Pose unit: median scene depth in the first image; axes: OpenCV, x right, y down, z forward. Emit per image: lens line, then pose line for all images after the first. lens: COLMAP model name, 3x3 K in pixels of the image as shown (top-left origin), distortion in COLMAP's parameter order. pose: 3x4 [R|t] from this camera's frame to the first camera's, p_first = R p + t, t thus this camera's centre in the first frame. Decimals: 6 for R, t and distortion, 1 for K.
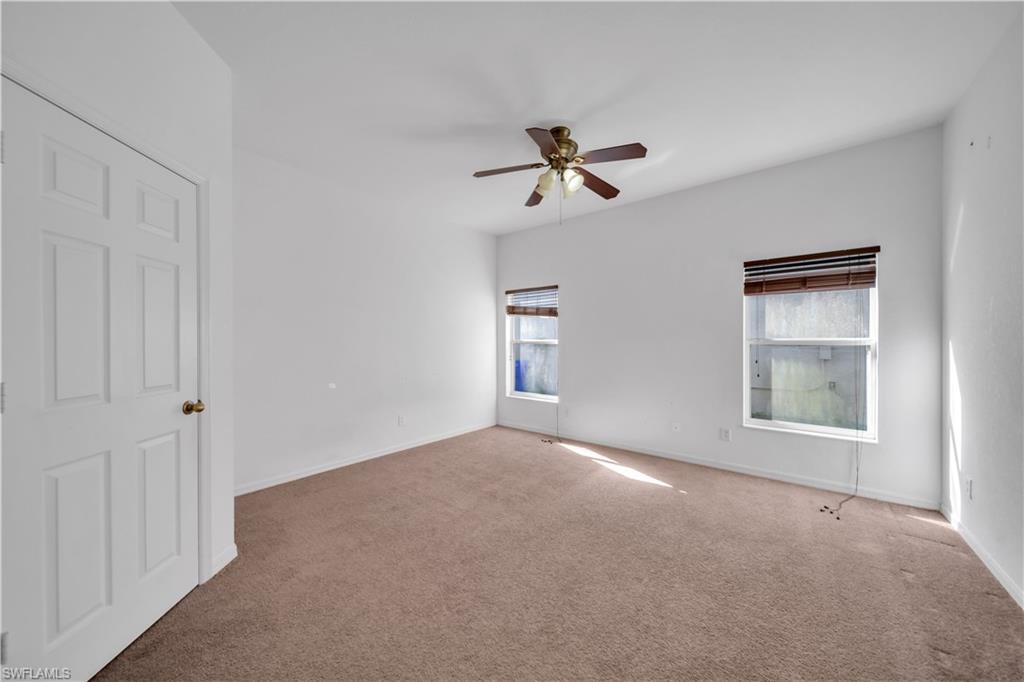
lens RADIAL K [[353.2, 0, 511.4], [0, 353.2, 341.6], [0, 0, 1]] dist [-0.000543, -0.000695]
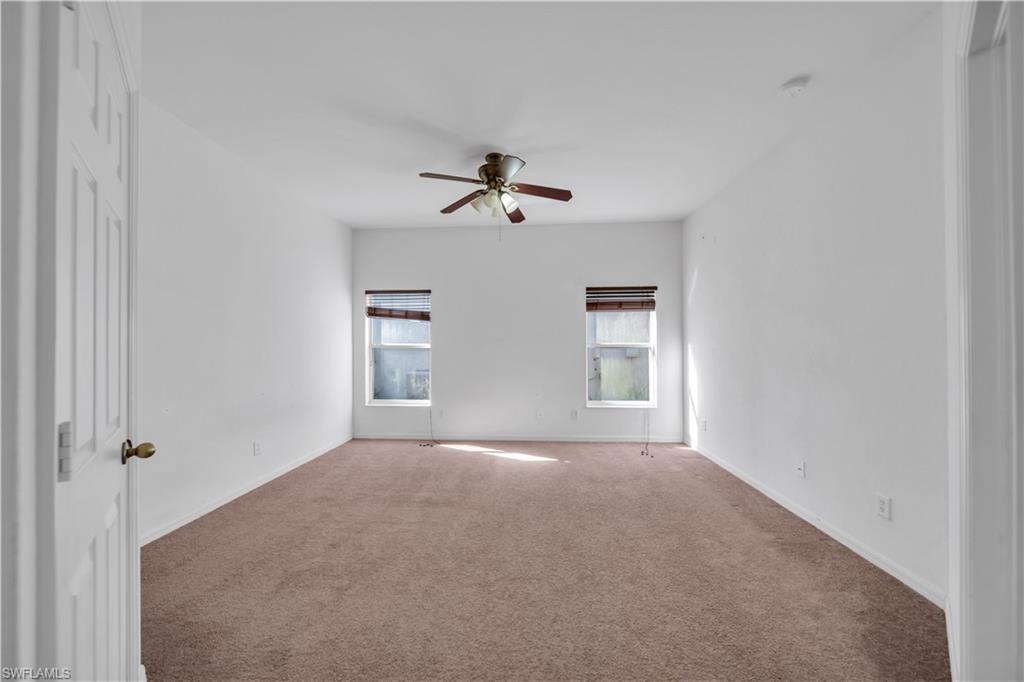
lens RADIAL K [[353.2, 0, 510.8], [0, 353.2, 341.5], [0, 0, 1]] dist [-0.000543, -0.000695]
pose [[0.813101, 0.004318, 0.582107, -0.393706], [0.002807, 0.999932, -0.011338, 0.000559], [-0.582116, 0.010853, 0.813033, 0.059312]]
